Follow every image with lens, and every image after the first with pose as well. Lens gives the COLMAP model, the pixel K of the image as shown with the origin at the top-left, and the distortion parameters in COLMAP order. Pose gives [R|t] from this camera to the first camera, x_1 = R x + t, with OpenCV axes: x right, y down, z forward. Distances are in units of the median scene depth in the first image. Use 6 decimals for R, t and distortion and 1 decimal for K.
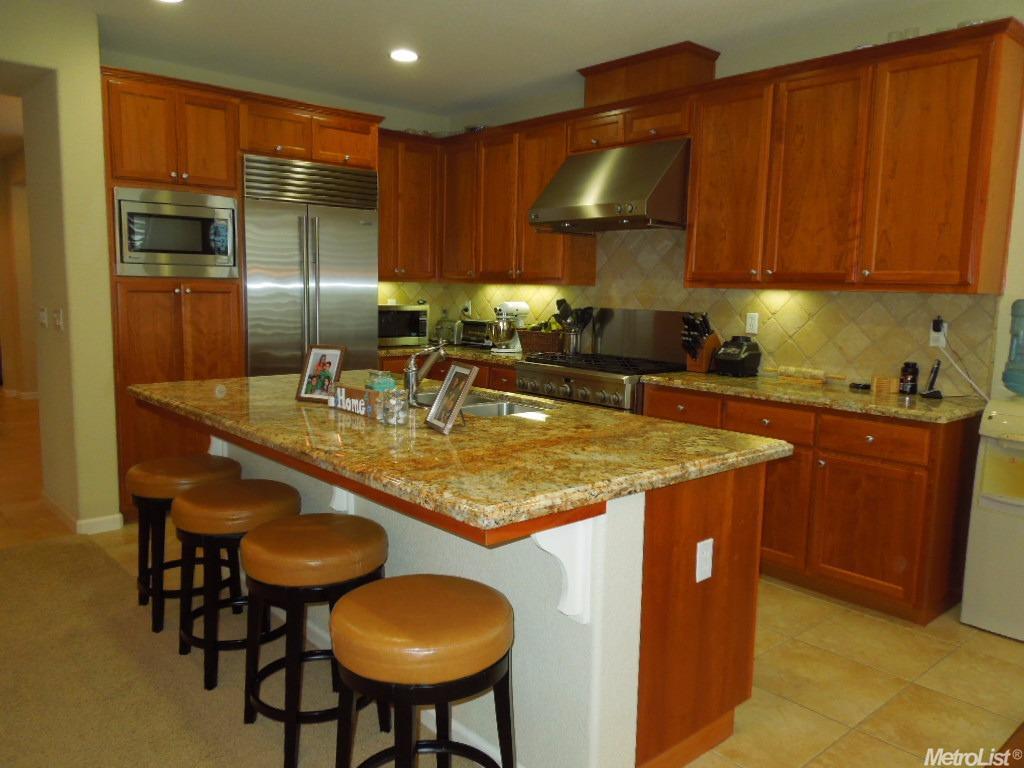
lens RADIAL K [[774.3, 0, 513.6], [0, 774.3, 384.4], [0, 0, 1]] dist [0.000710, -0.010322]
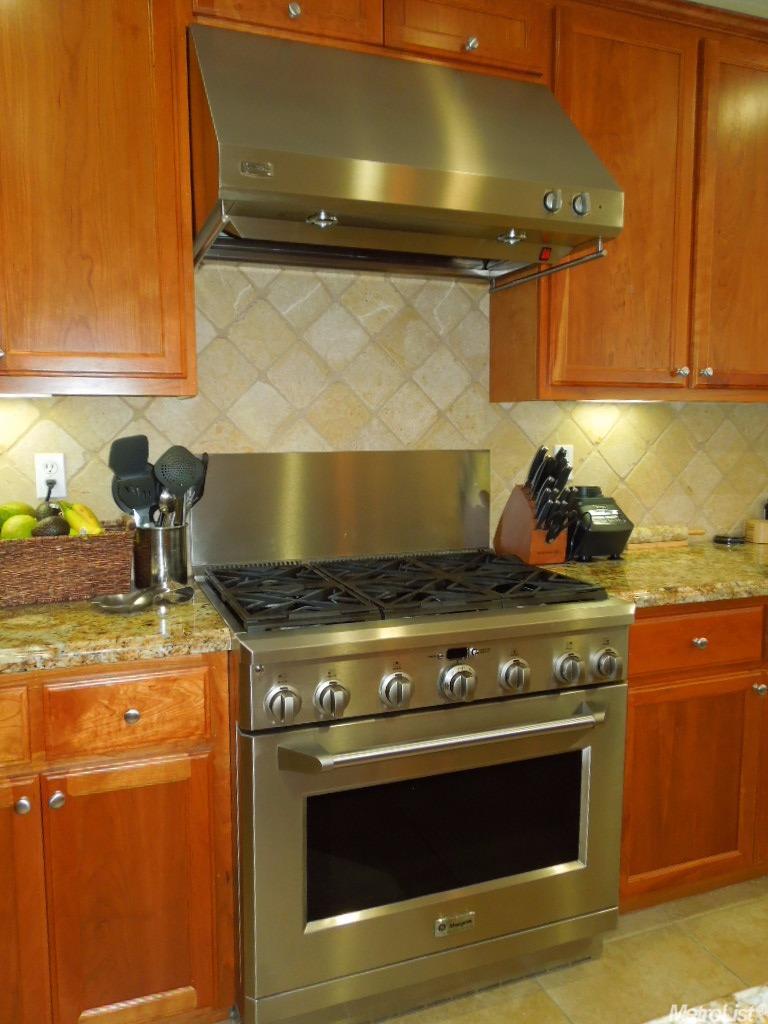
lens RADIAL K [[774.3, 0, 381.1], [0, 774.3, 515.6], [0, 0, 1]] dist [0.000710, -0.010322]
pose [[0.349632, -0.129908, 0.927837, -0.302179], [0.129787, 0.987507, 0.089356, -0.118202], [-0.927854, 0.089180, 0.362124, 0.998854]]
